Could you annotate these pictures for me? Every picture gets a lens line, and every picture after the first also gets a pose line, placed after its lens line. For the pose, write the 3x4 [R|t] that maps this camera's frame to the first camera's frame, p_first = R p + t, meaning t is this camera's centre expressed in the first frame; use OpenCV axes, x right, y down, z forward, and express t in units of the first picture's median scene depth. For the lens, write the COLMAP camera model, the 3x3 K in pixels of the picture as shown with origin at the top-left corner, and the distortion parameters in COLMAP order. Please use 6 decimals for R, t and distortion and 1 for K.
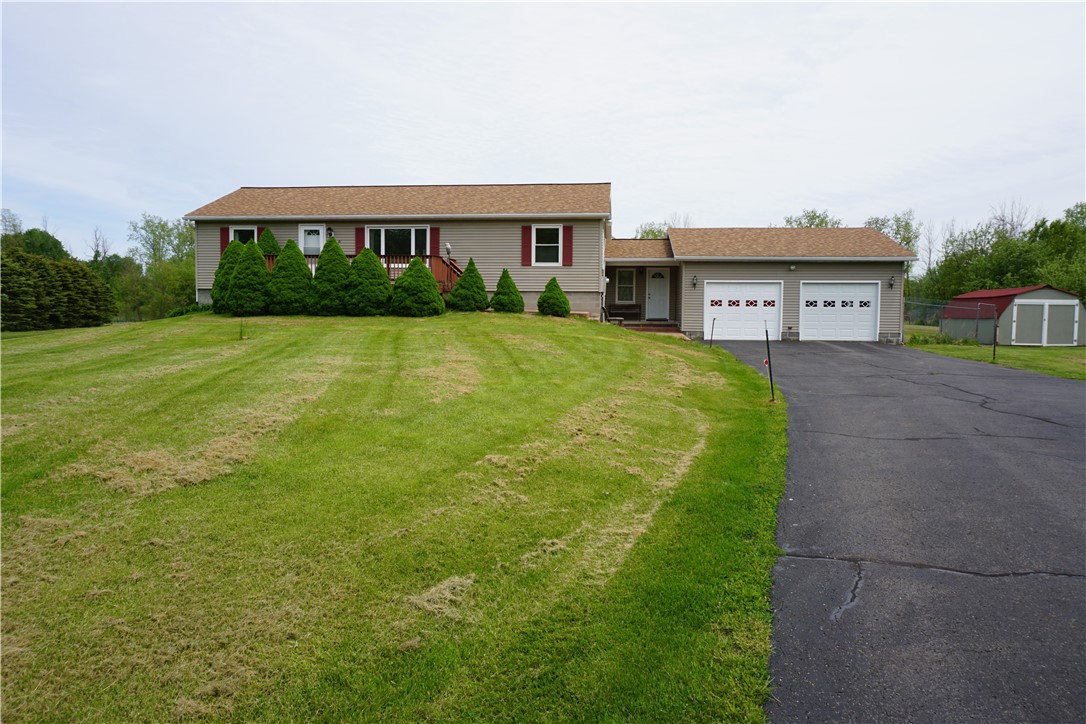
lens RADIAL K [[744.2, 0, 547.2], [0, 744.2, 369.3], [0, 0, 1]] dist [-0.027259, 0.016090]
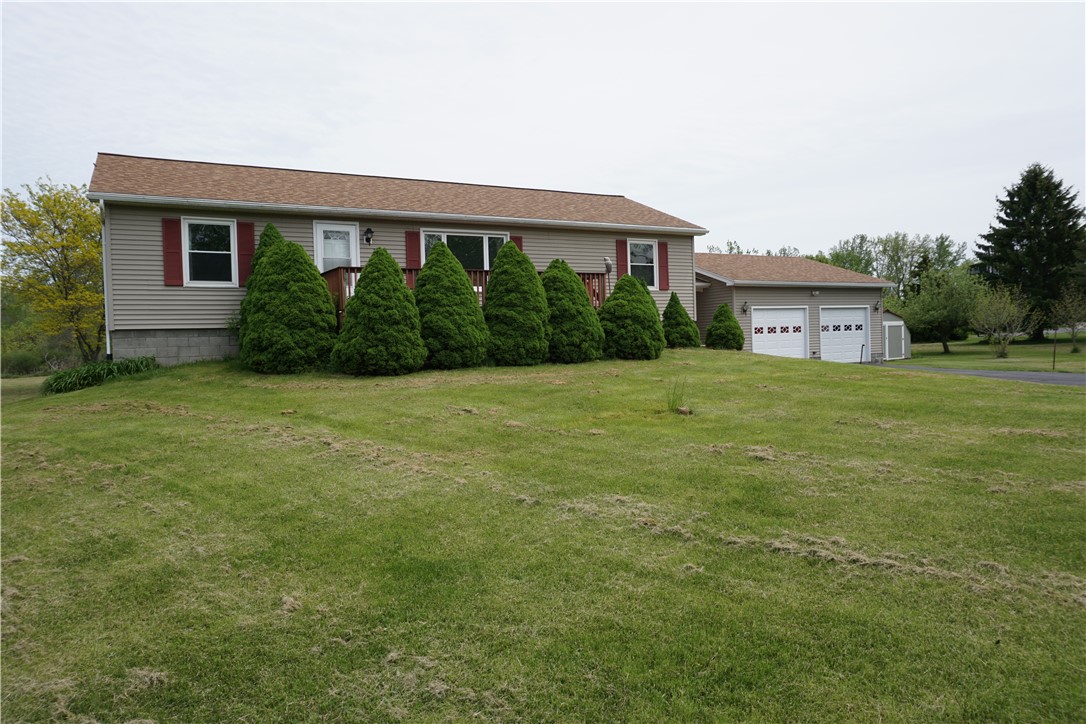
lens RADIAL K [[730.2, 0, 546.2], [0, 730.2, 366.3], [0, 0, 1]] dist [-0.033195, 0.020119]
pose [[0.817714, -0.055348, 0.572958, -0.532444], [0.082152, 0.996399, -0.020994, -0.047752], [-0.569733, 0.064237, 0.819316, 0.408751]]
